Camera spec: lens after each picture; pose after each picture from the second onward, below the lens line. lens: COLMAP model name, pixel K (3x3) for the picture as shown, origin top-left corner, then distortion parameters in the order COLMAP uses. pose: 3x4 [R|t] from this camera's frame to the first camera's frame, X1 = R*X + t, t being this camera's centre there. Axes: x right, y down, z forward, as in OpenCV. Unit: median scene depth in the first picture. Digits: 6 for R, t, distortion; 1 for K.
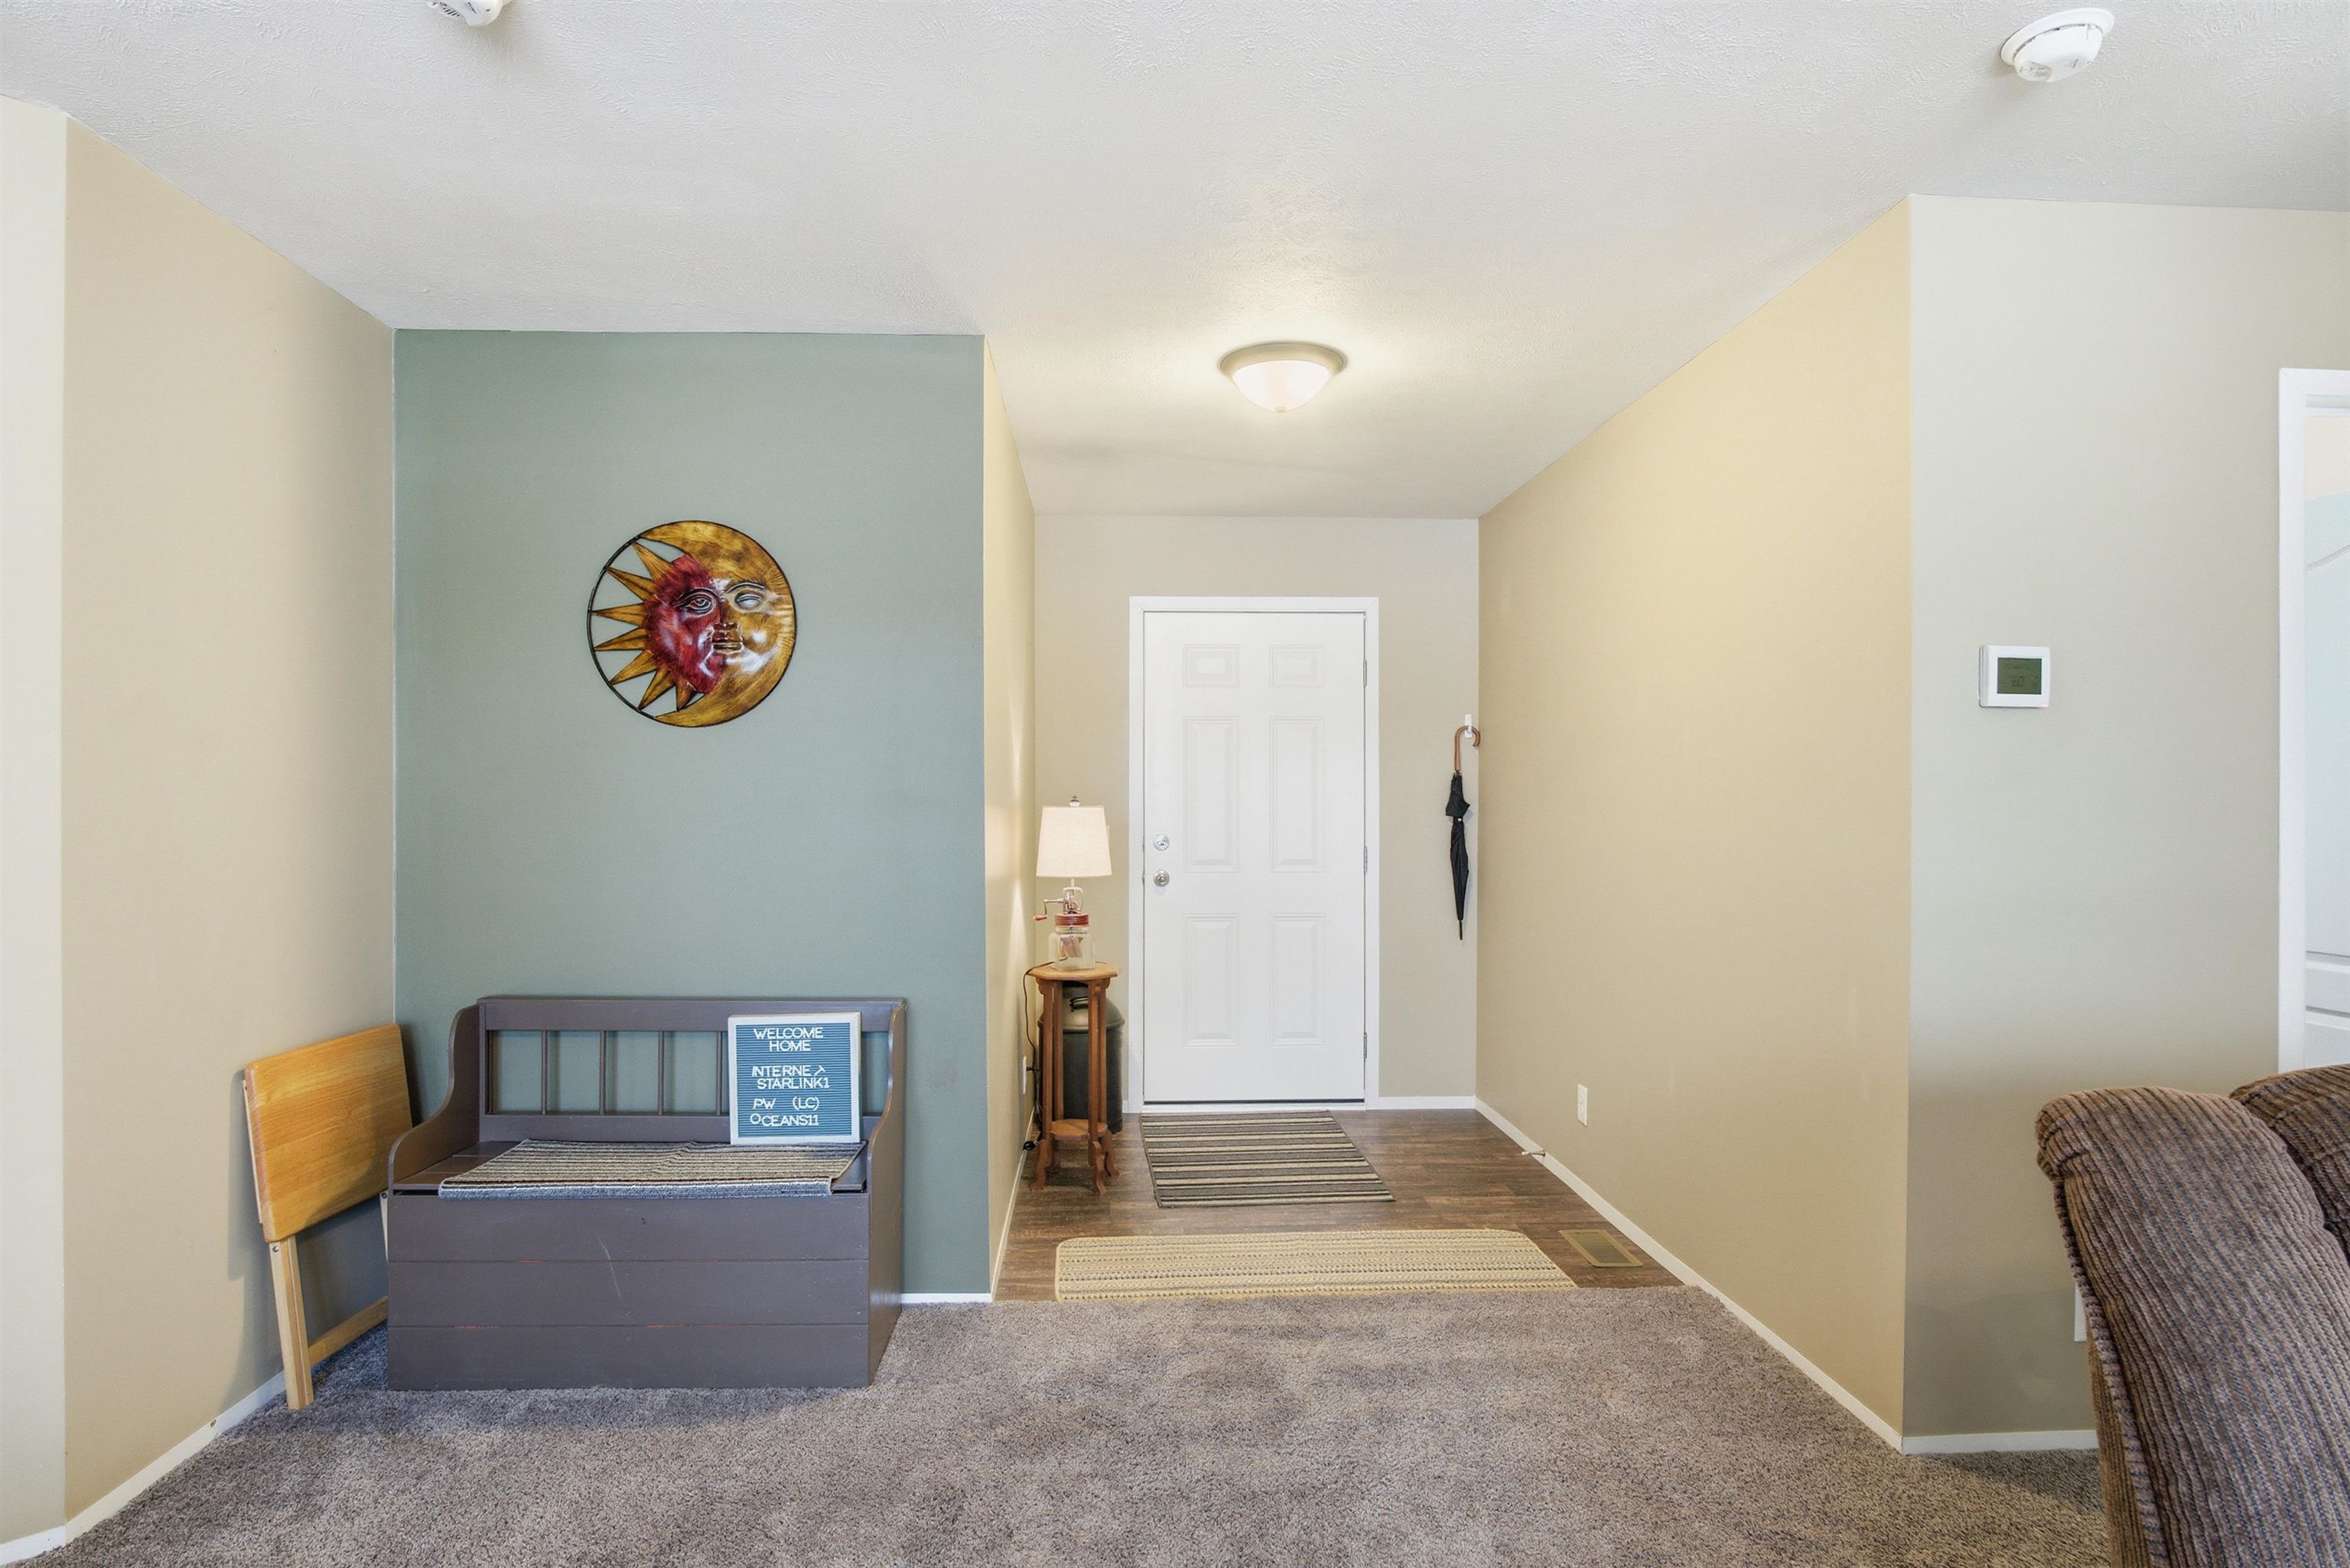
lens RADIAL K [[1265.3, 0, 1163.4], [0, 1265.3, 797.5], [0, 0, 1]] dist [-0.024744, 0.001700]
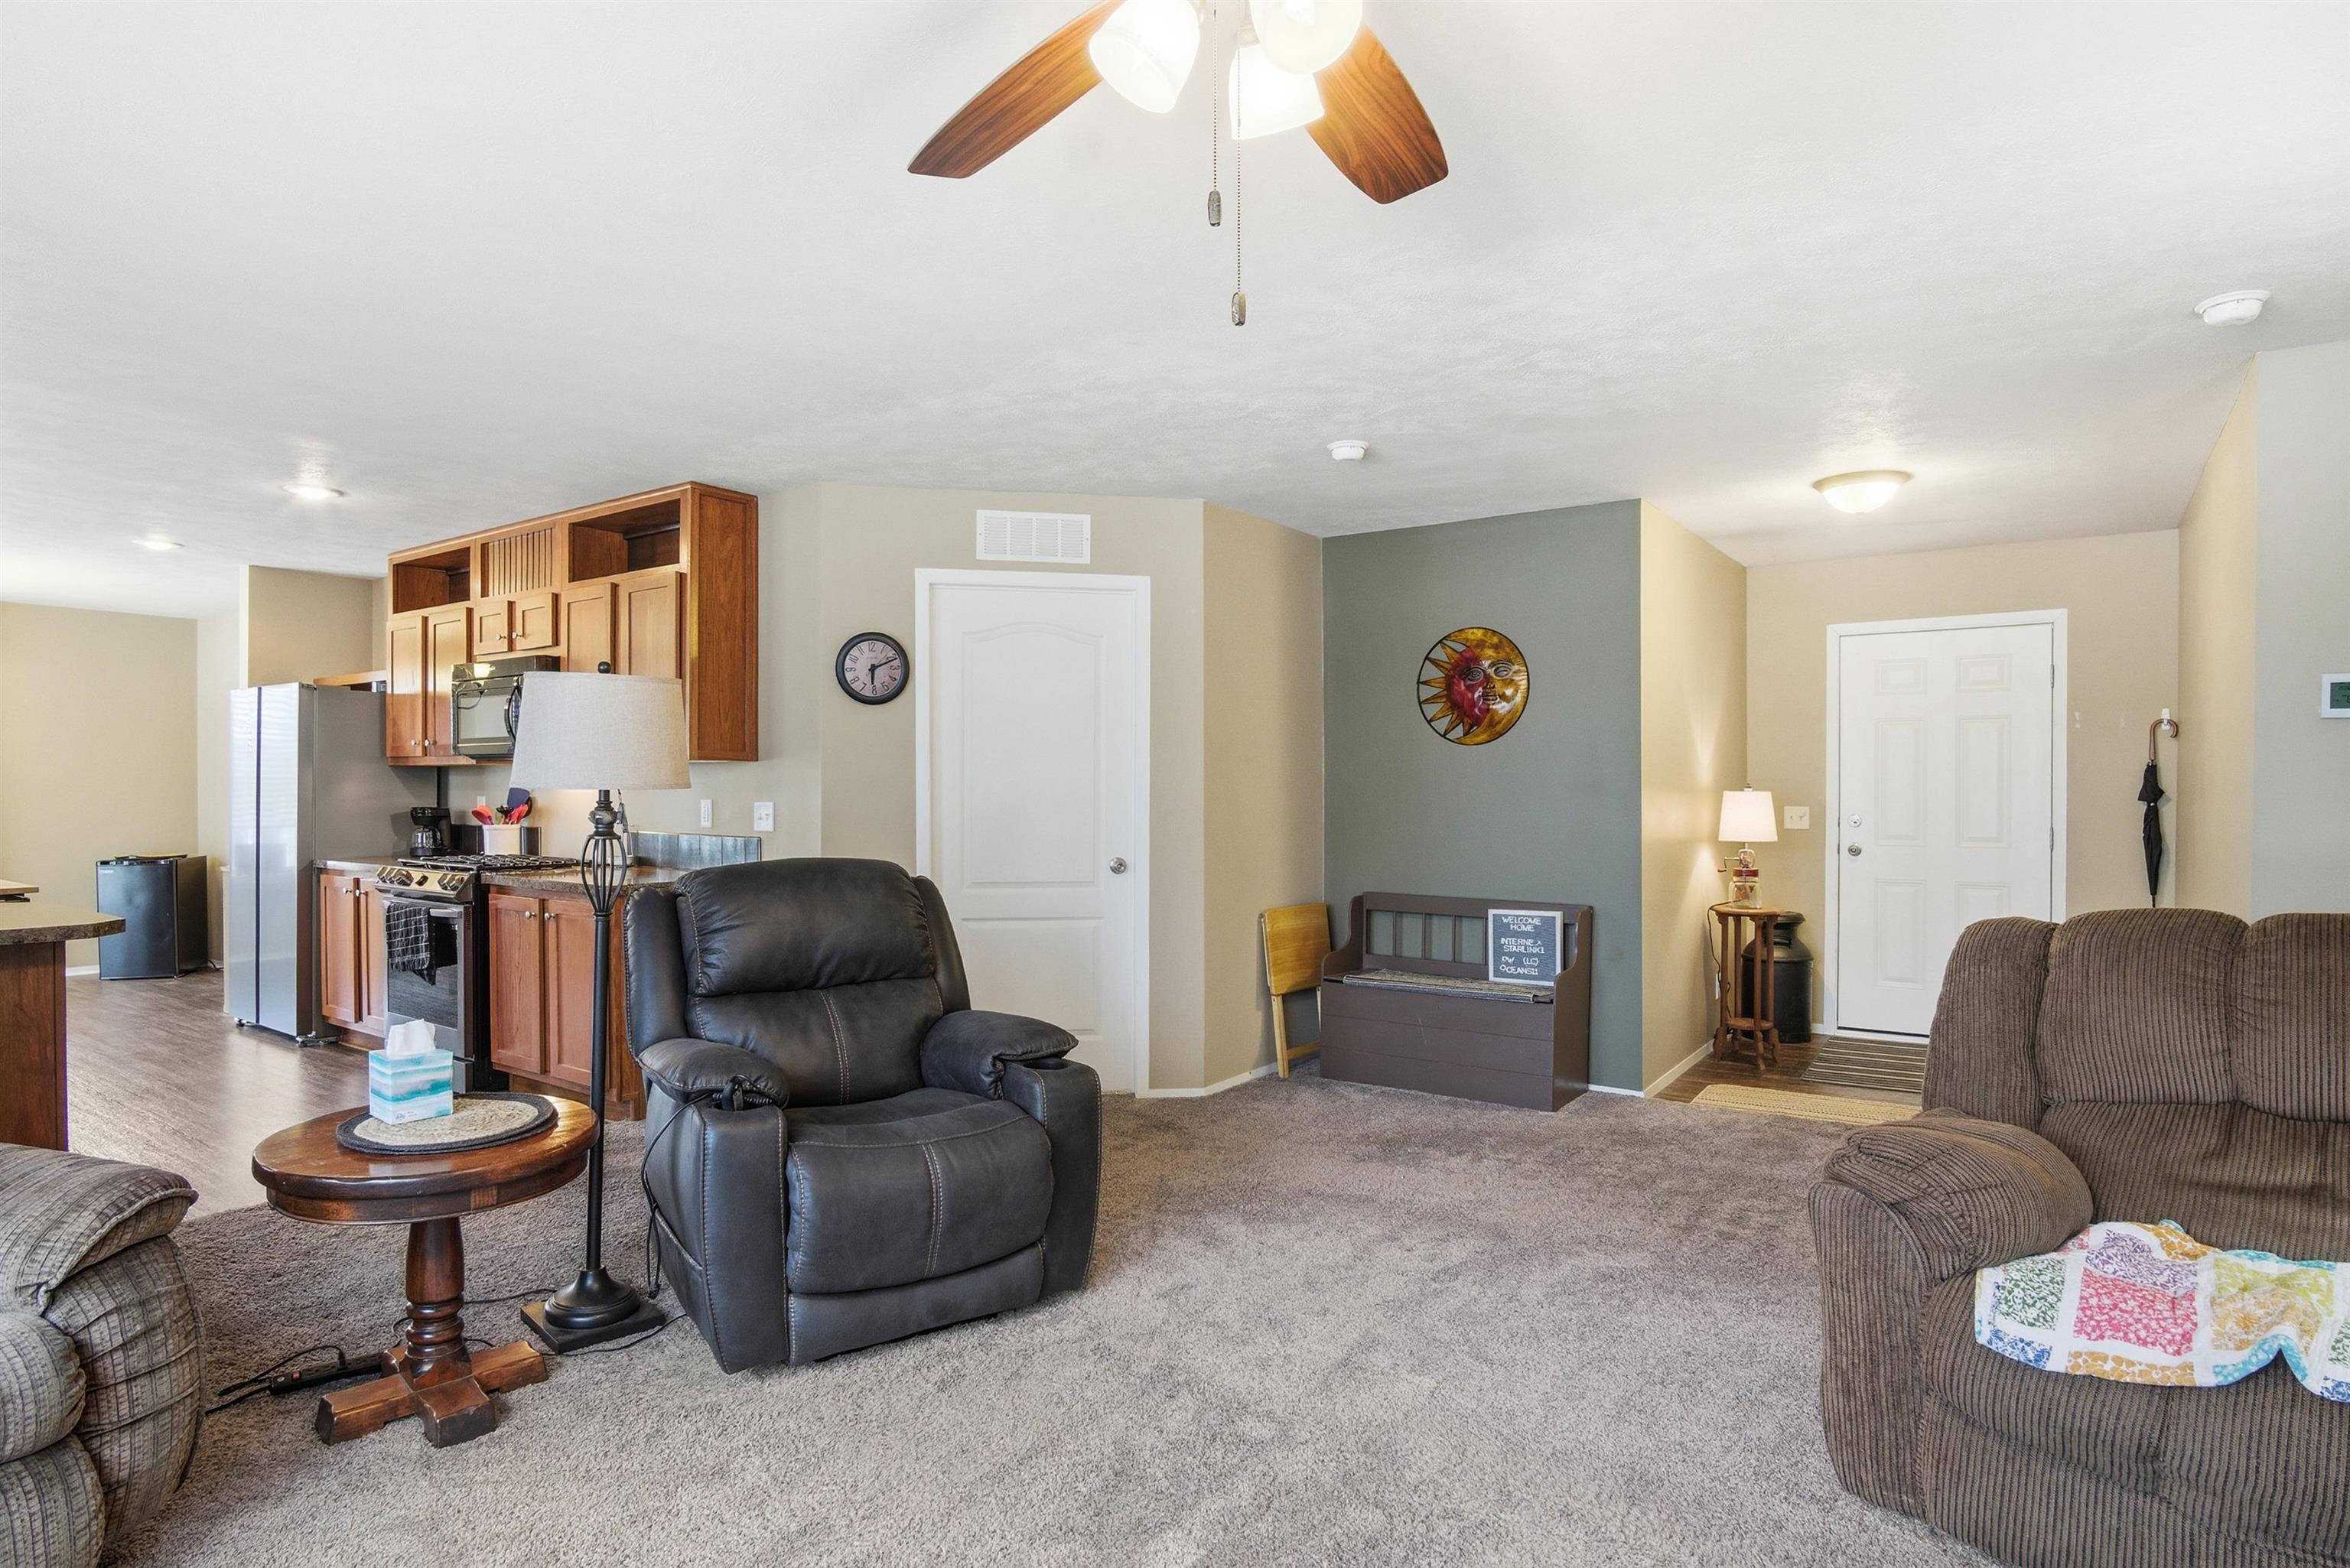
lens RADIAL K [[1265.3, 0, 1163.4], [0, 1265.3, 797.5], [0, 0, 1]] dist [-0.024744, 0.001700]
pose [[0.785516, 0.004785, -0.618823, 0.382192], [0.001692, 0.999950, 0.009880, -0.000968], [0.618839, -0.008808, 0.785468, -0.655693]]
